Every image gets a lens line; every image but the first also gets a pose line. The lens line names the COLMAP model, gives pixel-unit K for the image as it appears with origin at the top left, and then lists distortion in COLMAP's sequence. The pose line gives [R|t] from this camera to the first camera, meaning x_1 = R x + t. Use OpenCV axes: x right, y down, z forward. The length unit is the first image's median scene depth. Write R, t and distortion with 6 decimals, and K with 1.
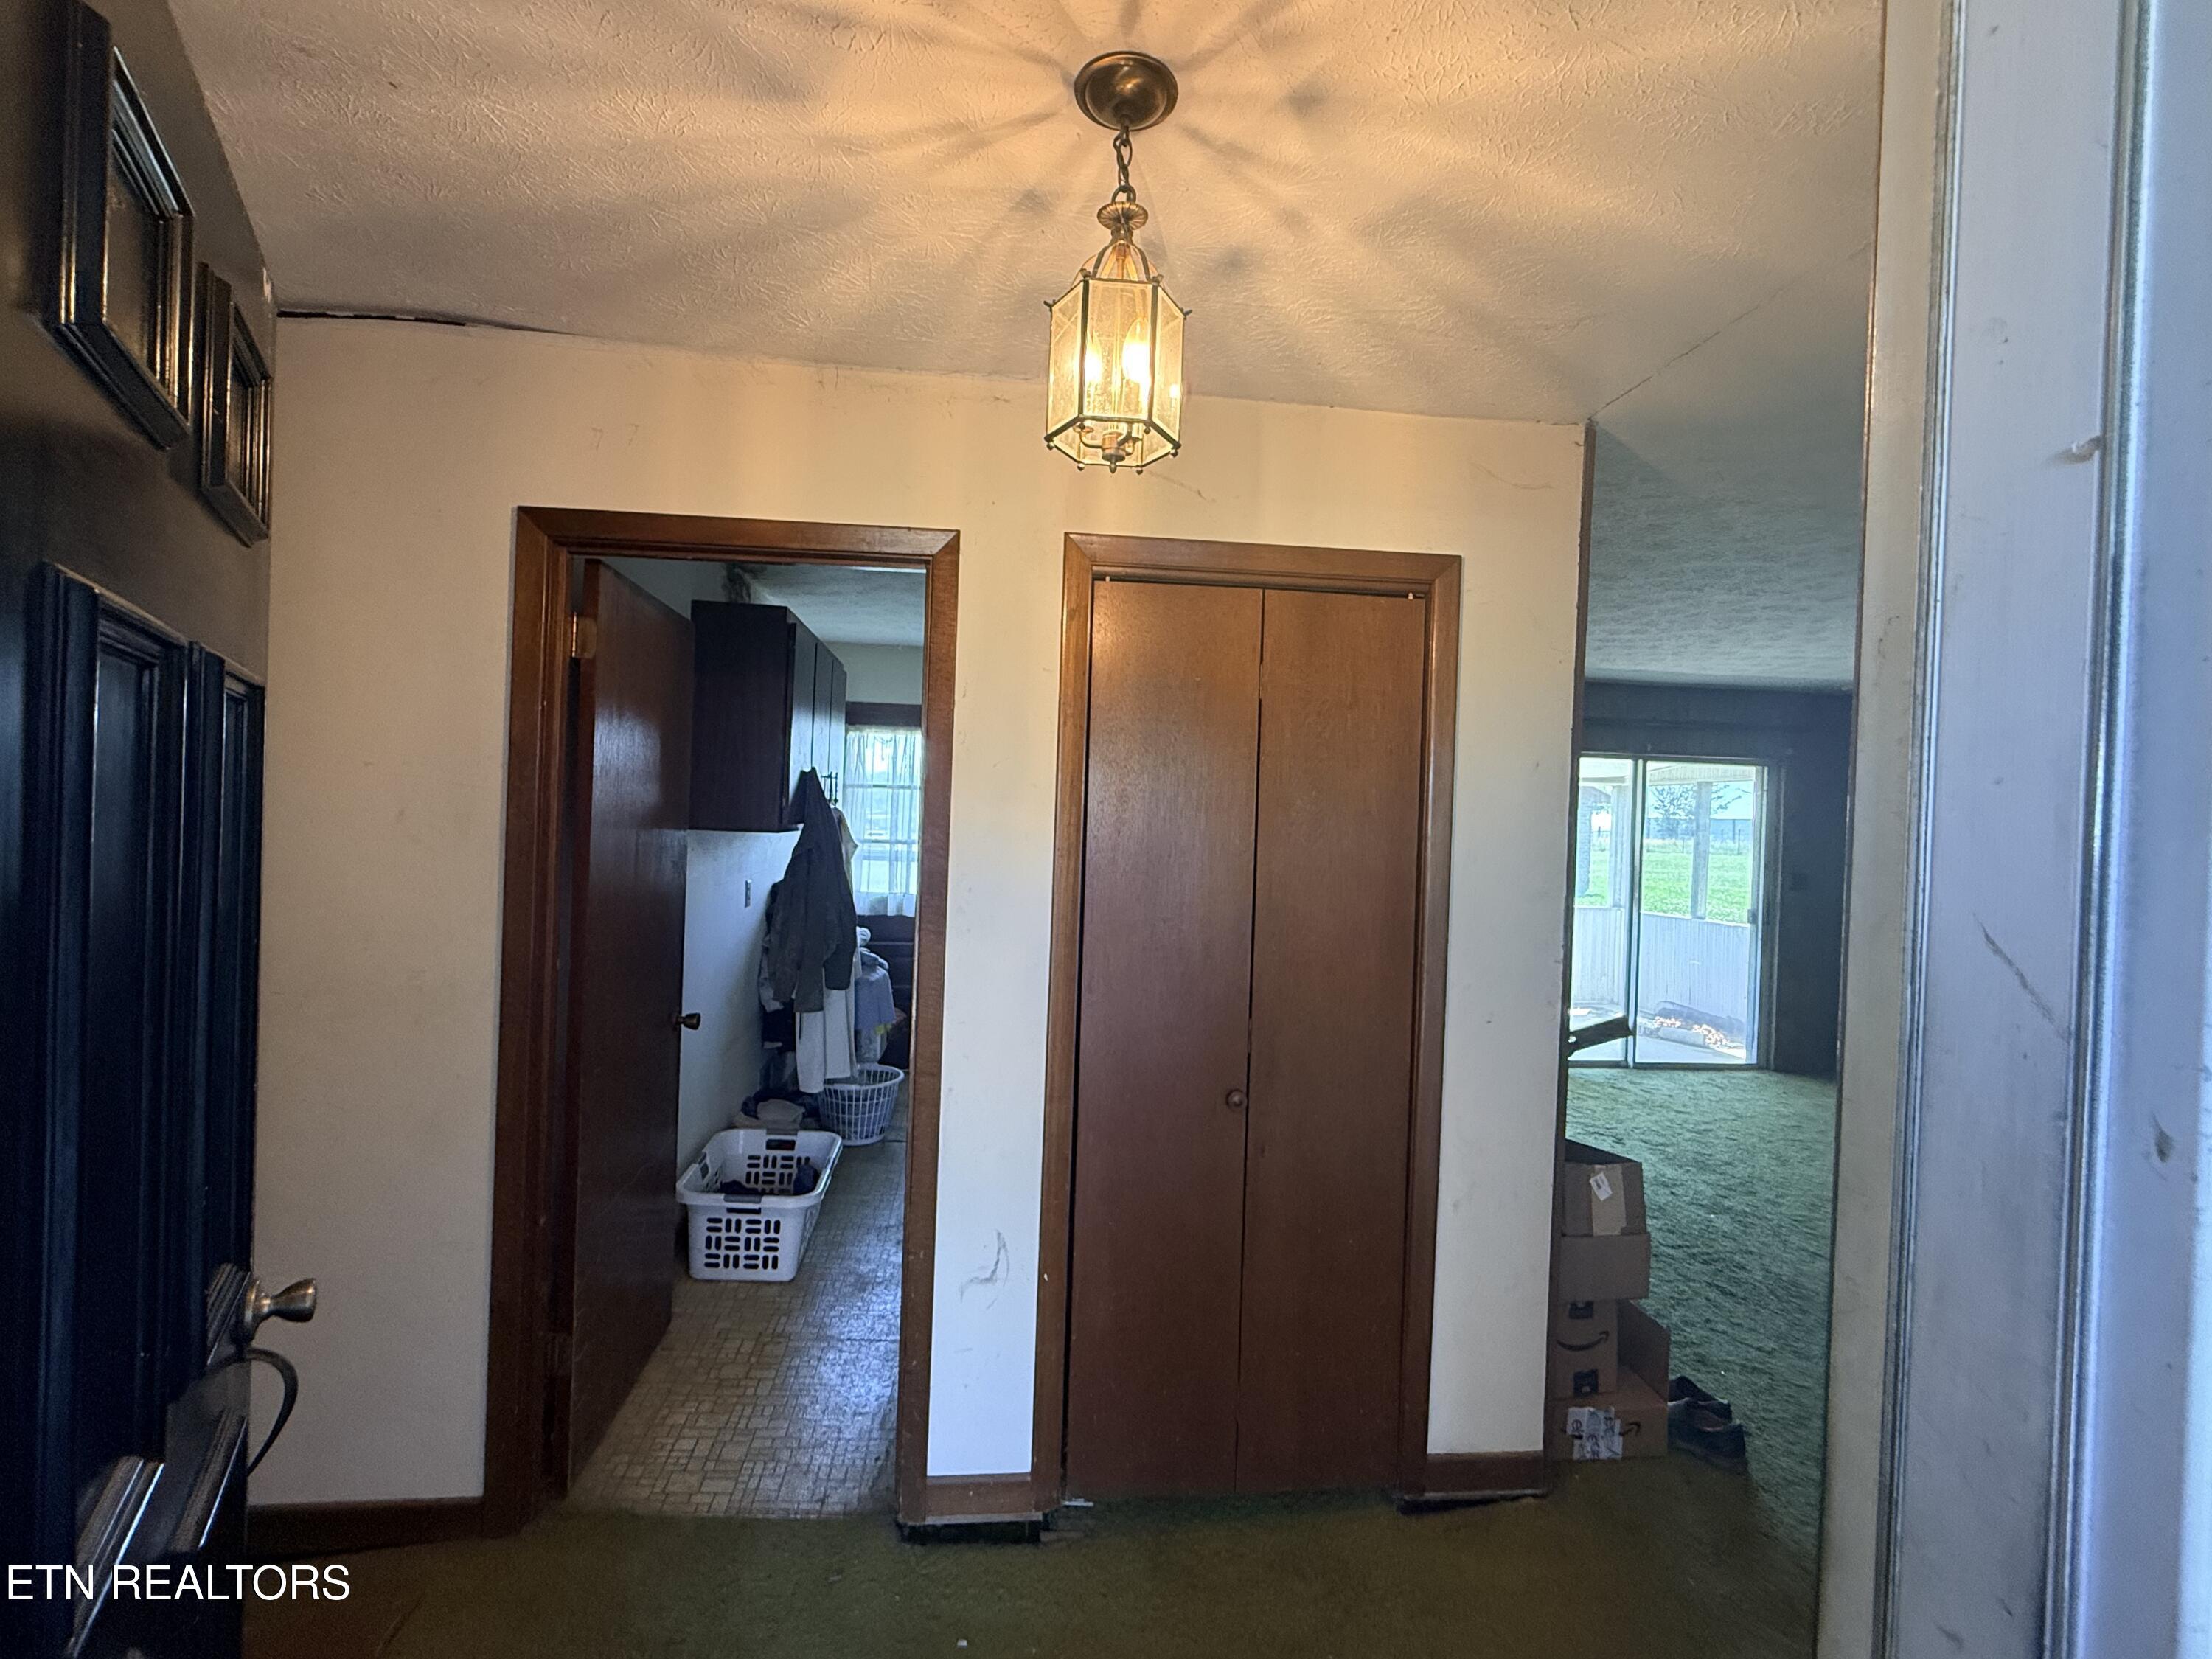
lens RADIAL K [[1025.6, 0, 1100.3], [0, 1025.6, 823.8], [0, 0, 1]] dist [-0.003377, 0.000117]
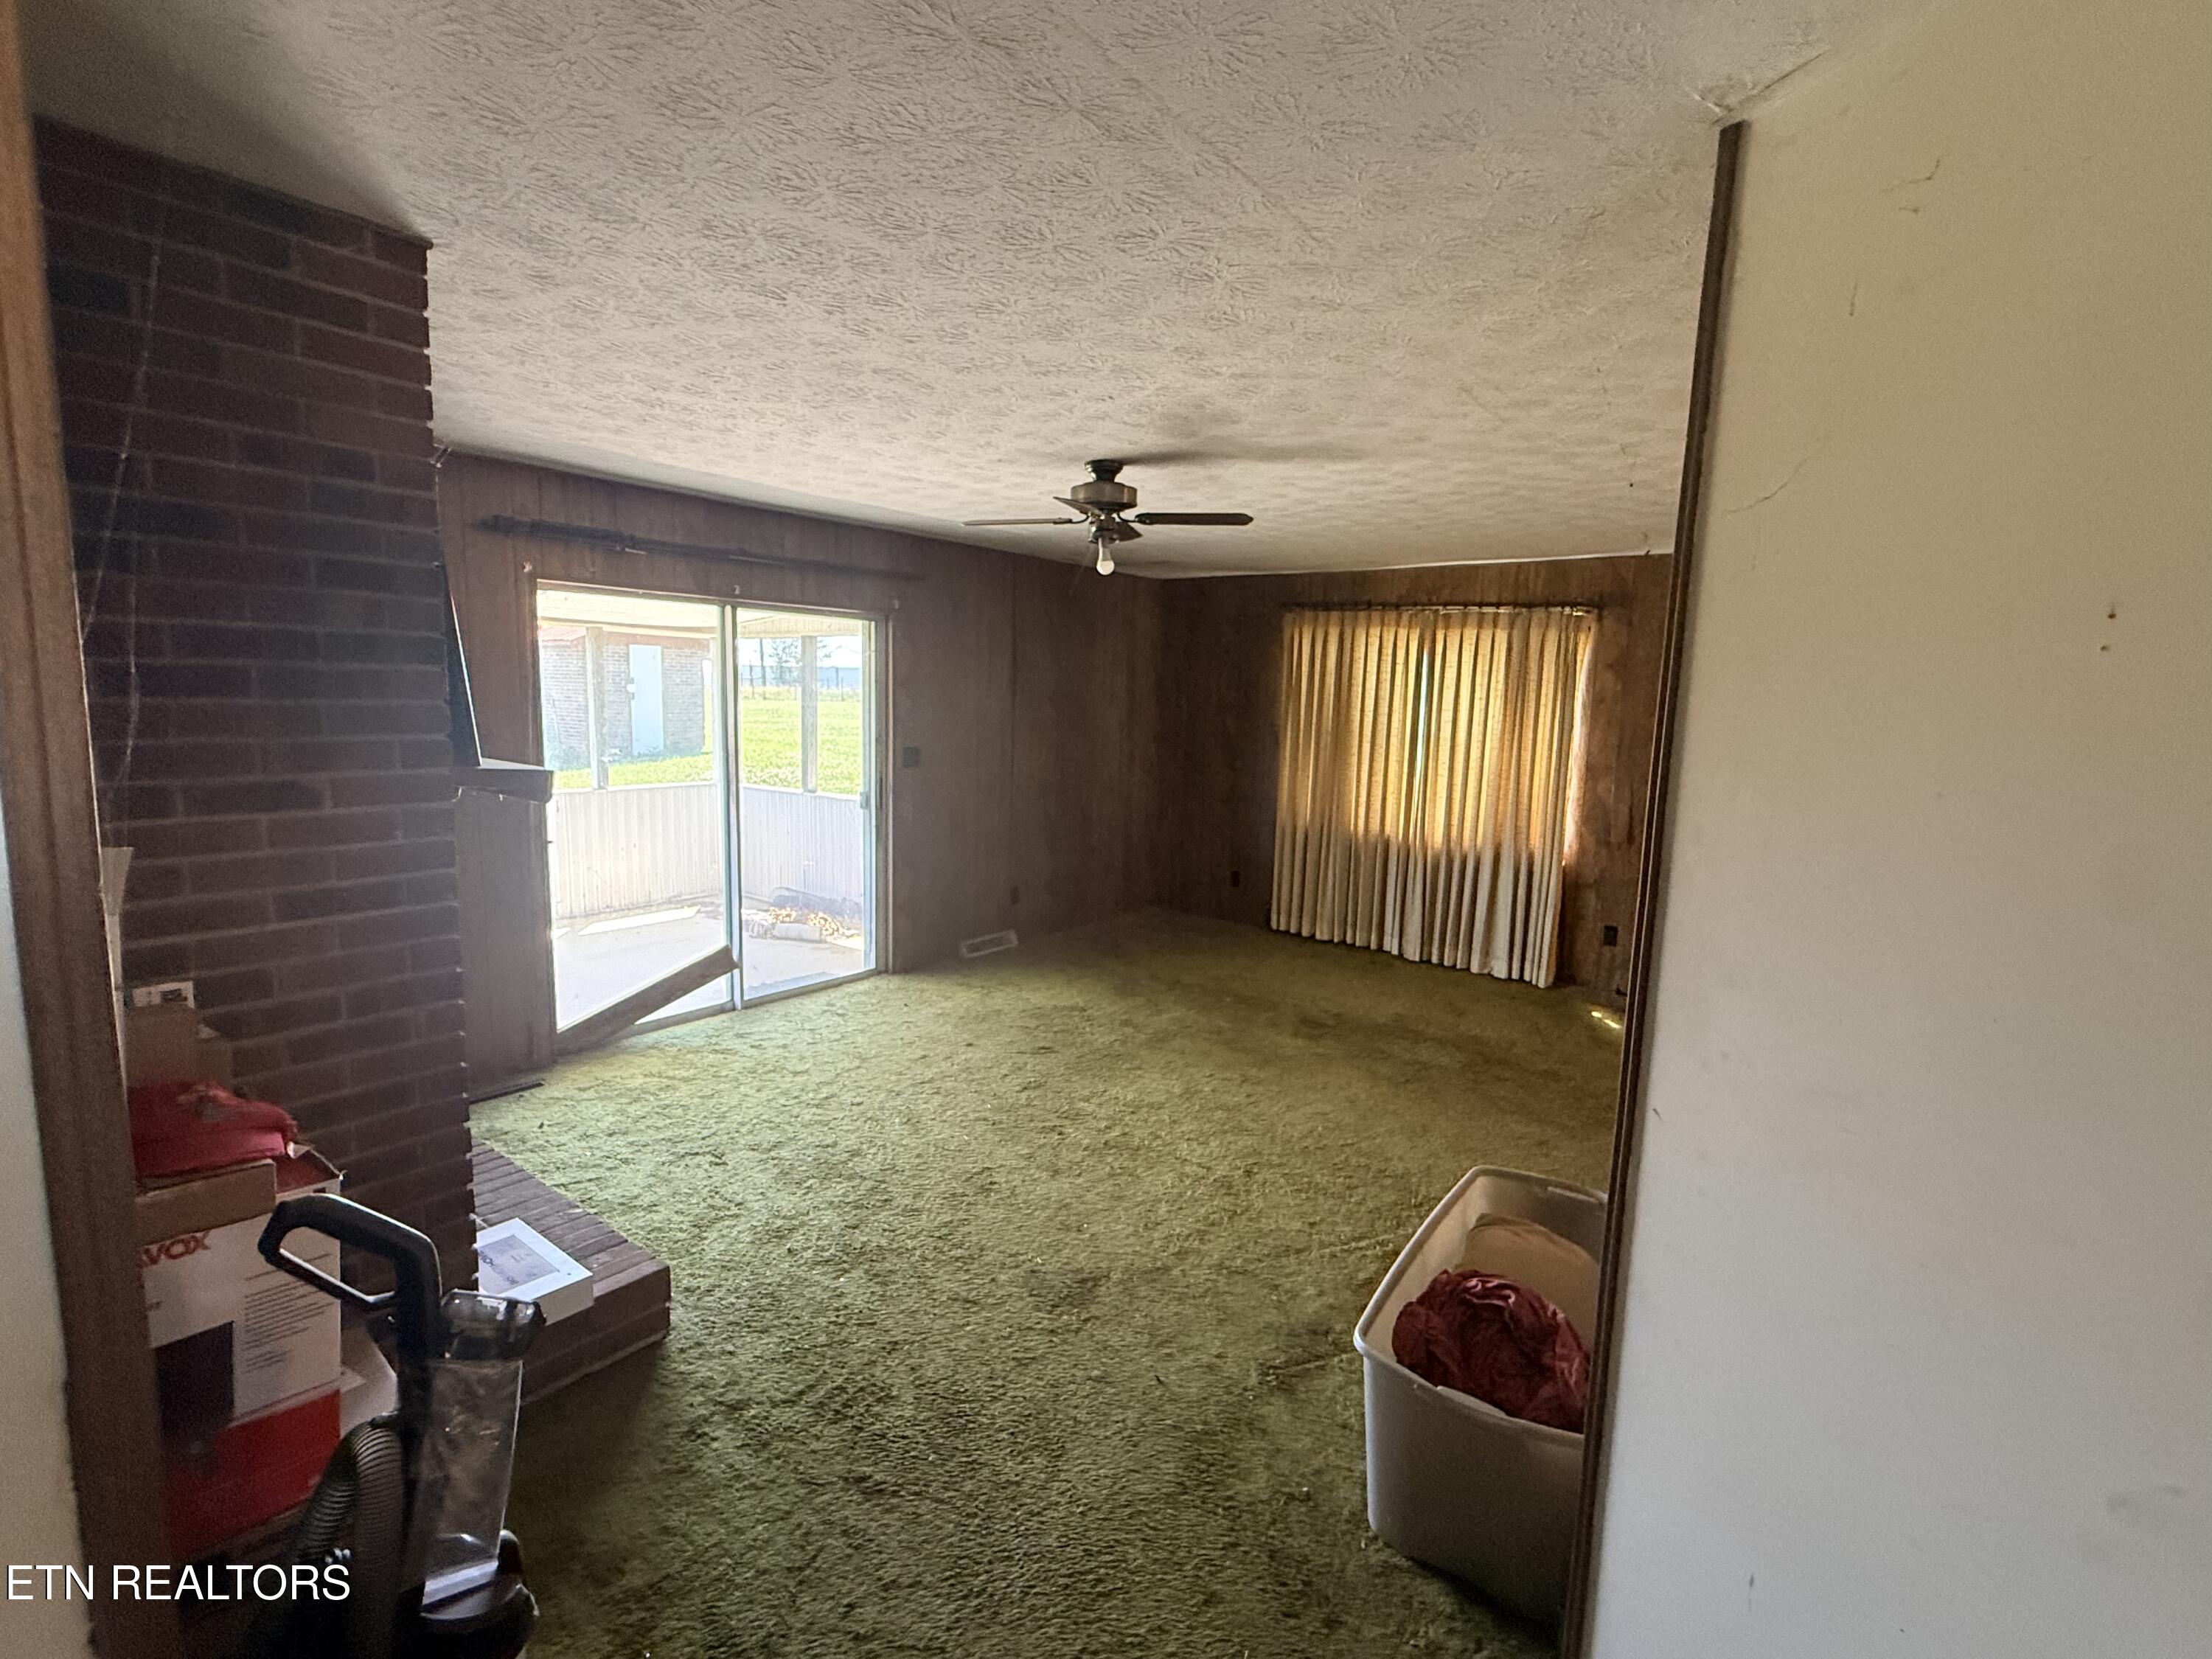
lens RADIAL K [[1025.6, 0, 1100.3], [0, 1025.6, 823.8], [0, 0, 1]] dist [-0.003377, 0.000117]
pose [[0.694499, -0.108708, 0.711234, 0.170945], [0.000806, 0.988637, 0.150320, -0.018173], [-0.719493, -0.103823, 0.686695, 0.283460]]
